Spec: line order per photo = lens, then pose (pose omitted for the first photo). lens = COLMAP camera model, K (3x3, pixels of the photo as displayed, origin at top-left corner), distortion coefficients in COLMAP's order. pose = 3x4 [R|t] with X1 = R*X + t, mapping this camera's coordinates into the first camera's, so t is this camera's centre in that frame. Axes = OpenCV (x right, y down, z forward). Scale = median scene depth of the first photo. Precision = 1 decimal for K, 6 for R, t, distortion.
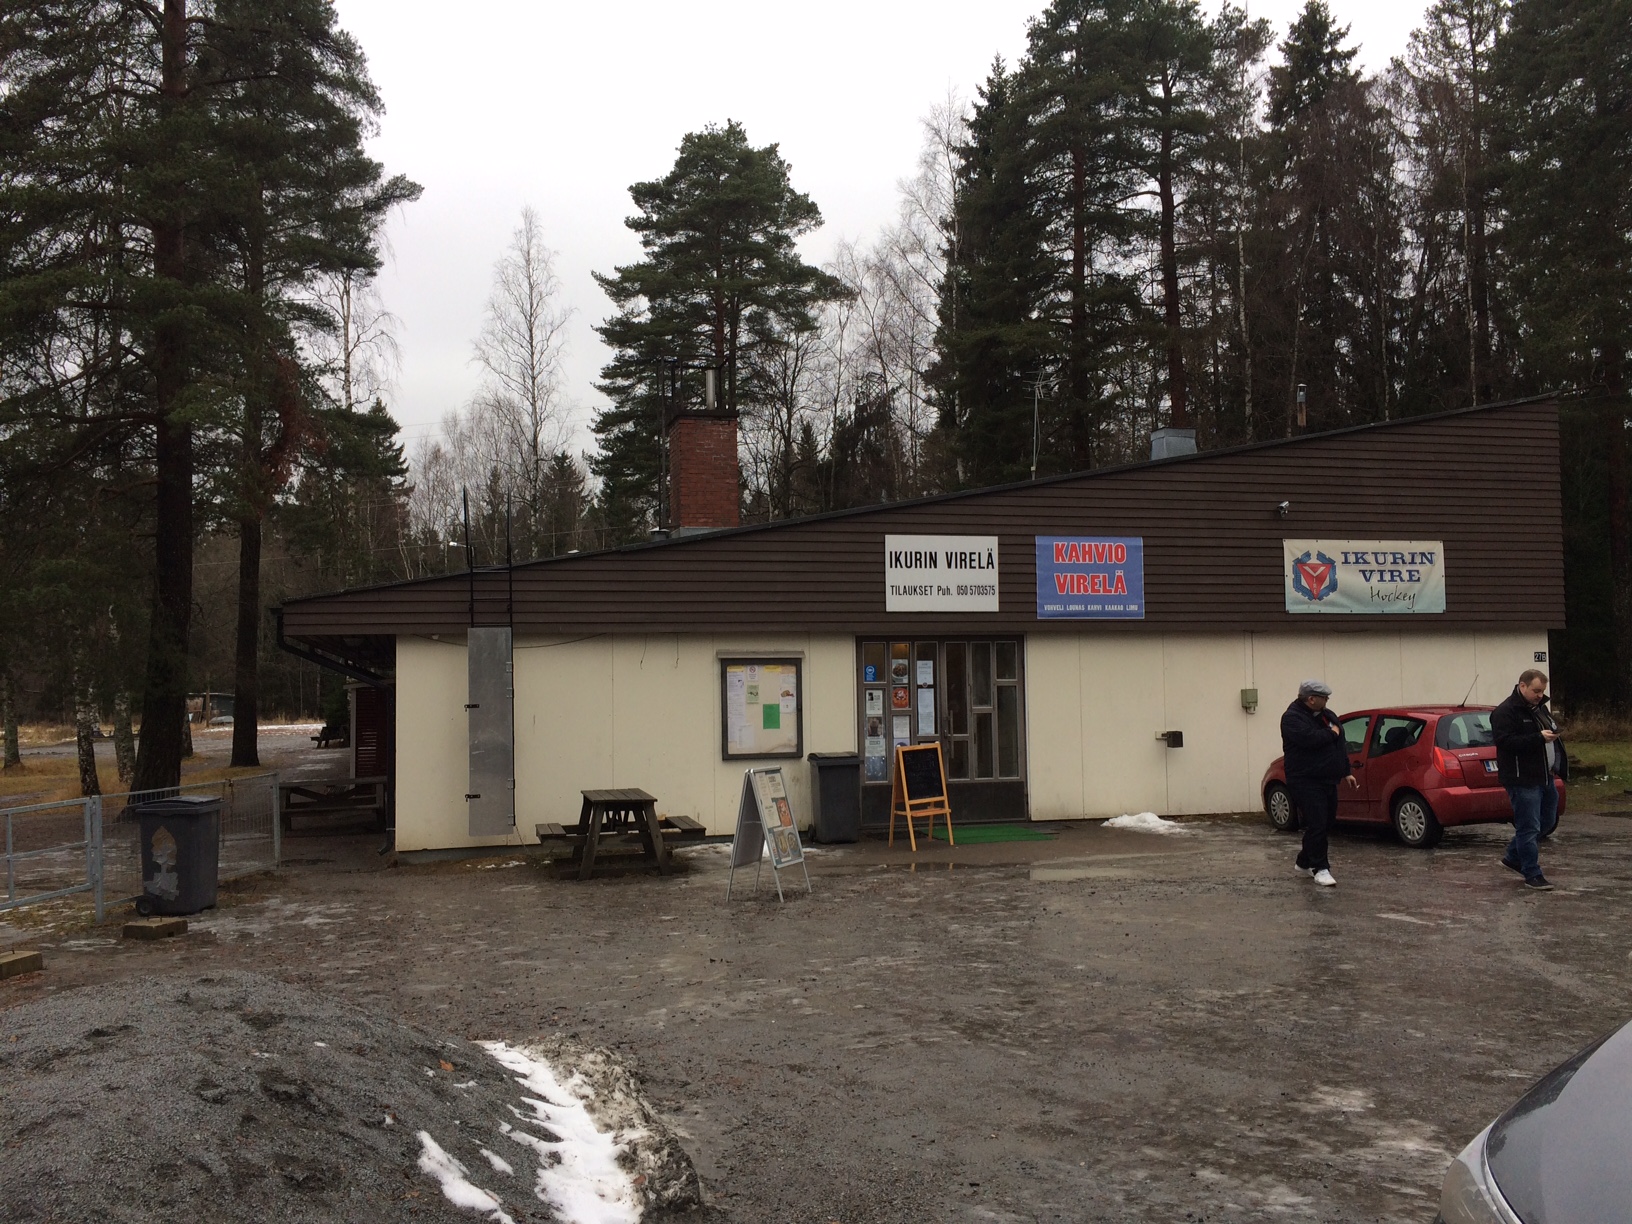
lens RADIAL K [[1386.8, 0, 806.1], [0, 1386.8, 603.5], [0, 0, 1]] dist [0.093497, -0.132136]
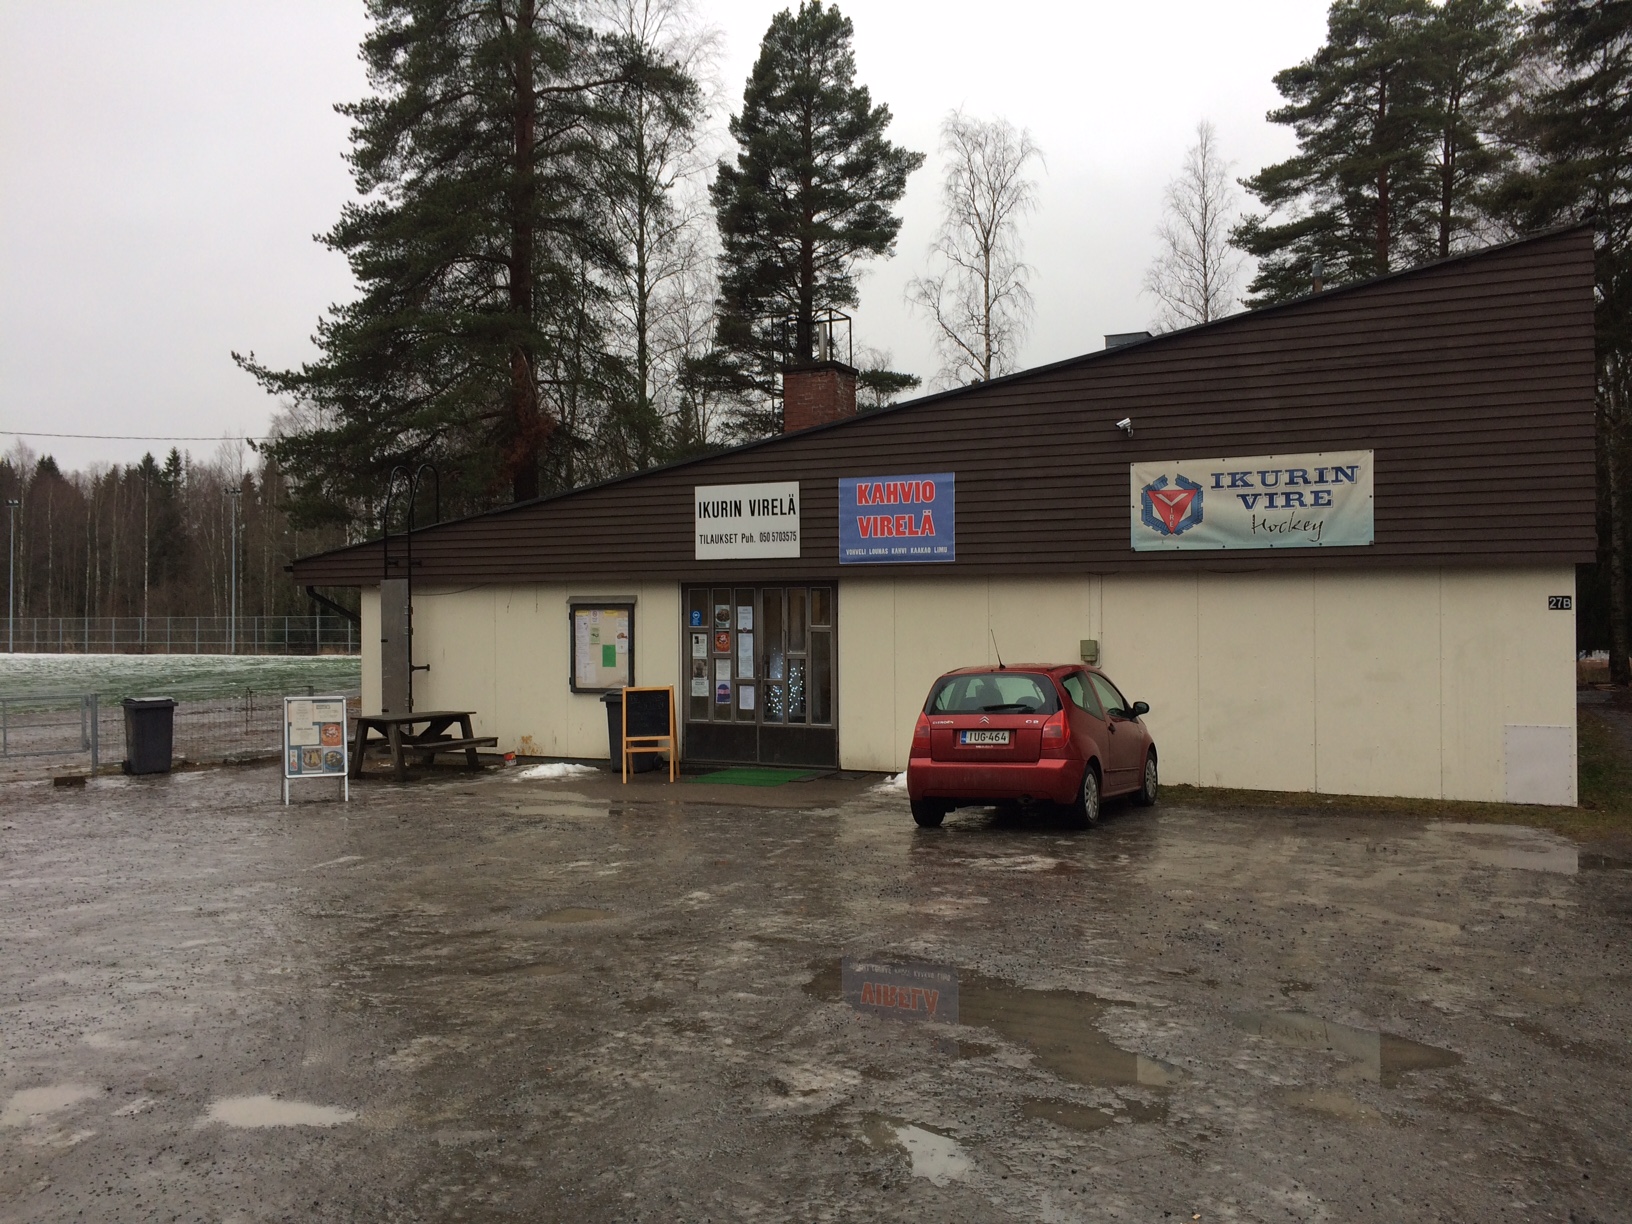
lens RADIAL K [[1386.8, 0, 806.1], [0, 1386.8, 603.5], [0, 0, 1]] dist [0.093497, -0.132136]
pose [[0.755816, 0.005783, -0.654759, 0.782079], [0.029728, 0.998627, 0.043137, -0.003875], [0.654109, -0.052068, 0.754606, 0.249322]]
